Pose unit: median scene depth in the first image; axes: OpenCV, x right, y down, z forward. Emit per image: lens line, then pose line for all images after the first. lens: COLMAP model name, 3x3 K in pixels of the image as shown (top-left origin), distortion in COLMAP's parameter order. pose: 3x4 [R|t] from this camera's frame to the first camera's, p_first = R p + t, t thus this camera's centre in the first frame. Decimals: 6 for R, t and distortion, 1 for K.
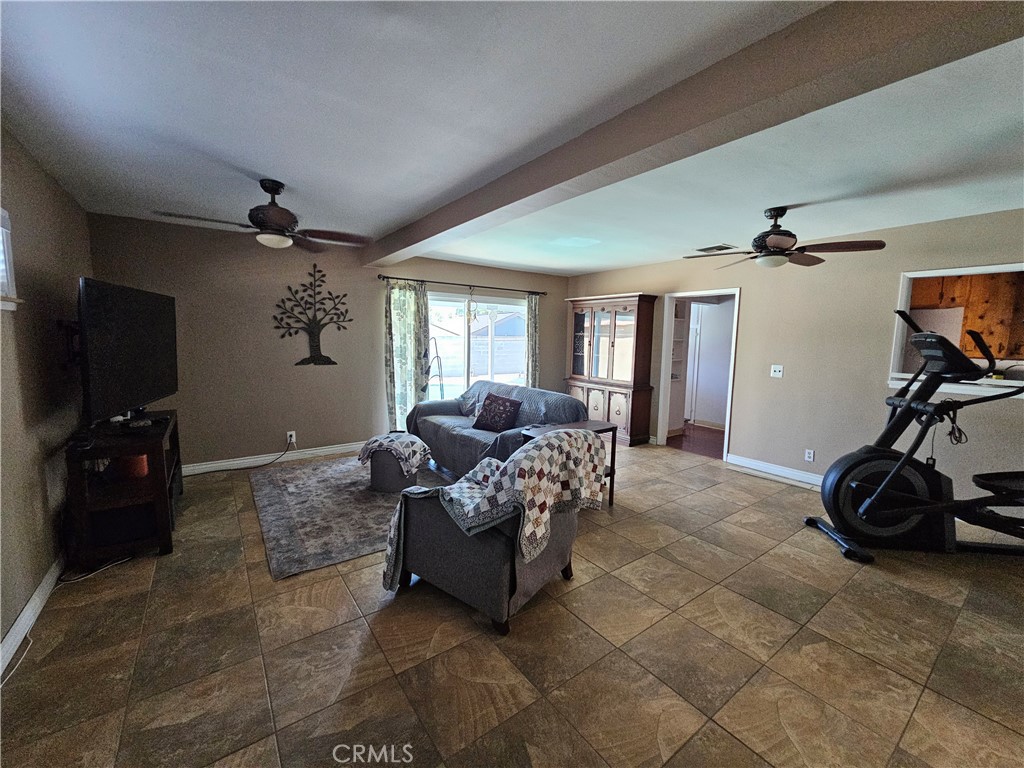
lens RADIAL K [[417.6, 0, 514.4], [0, 417.6, 382.5], [0, 0, 1]] dist [-0.002791, 0.001294]
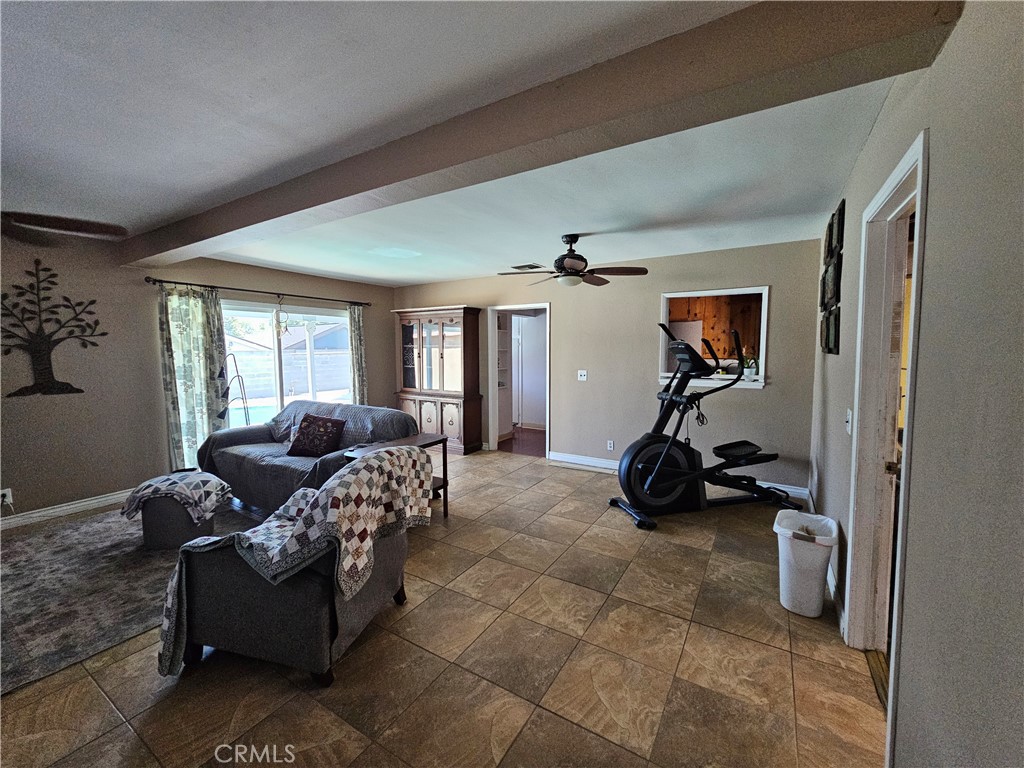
lens RADIAL K [[417.6, 0, 514.0], [0, 417.6, 383.3], [0, 0, 1]] dist [-0.002791, 0.001294]
pose [[0.925790, -0.052190, 0.374418, 0.022459], [0.060977, 0.998071, -0.011652, -0.003452], [-0.373088, 0.033618, 0.927187, 0.001281]]
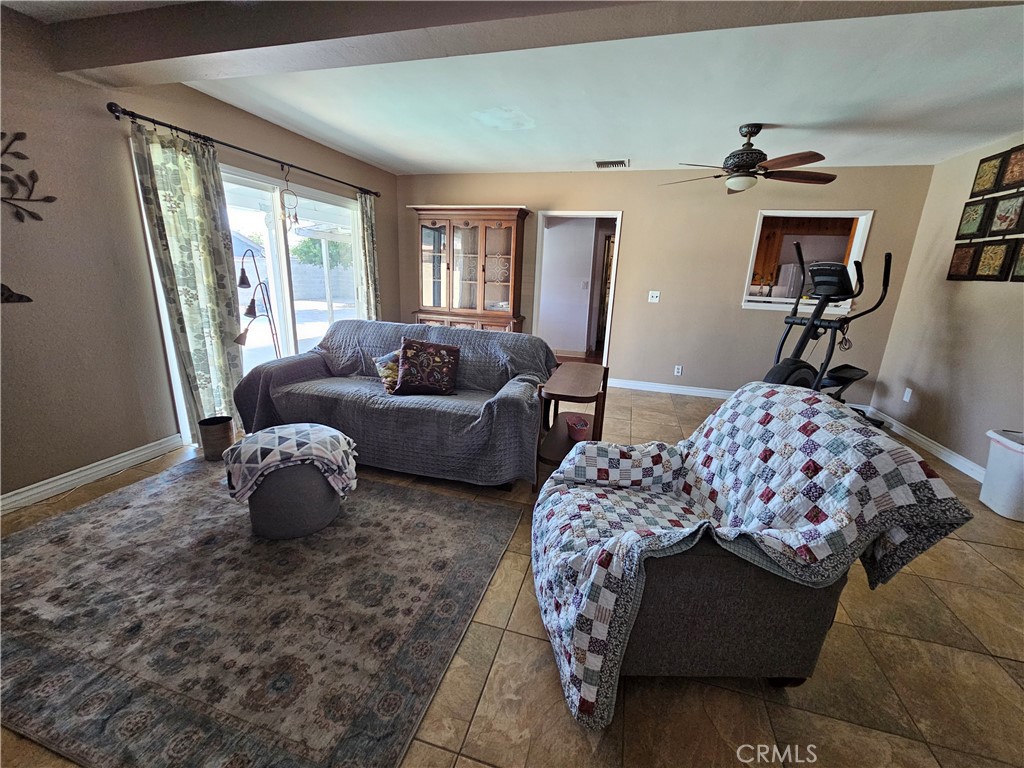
lens RADIAL K [[417.6, 0, 512.6], [0, 417.6, 383.1], [0, 0, 1]] dist [-0.002791, 0.001294]
pose [[0.785922, -0.145357, 0.600998, -0.367411], [0.040244, 0.981939, 0.184866, -0.023701], [-0.617015, -0.121104, 0.777577, 0.399478]]
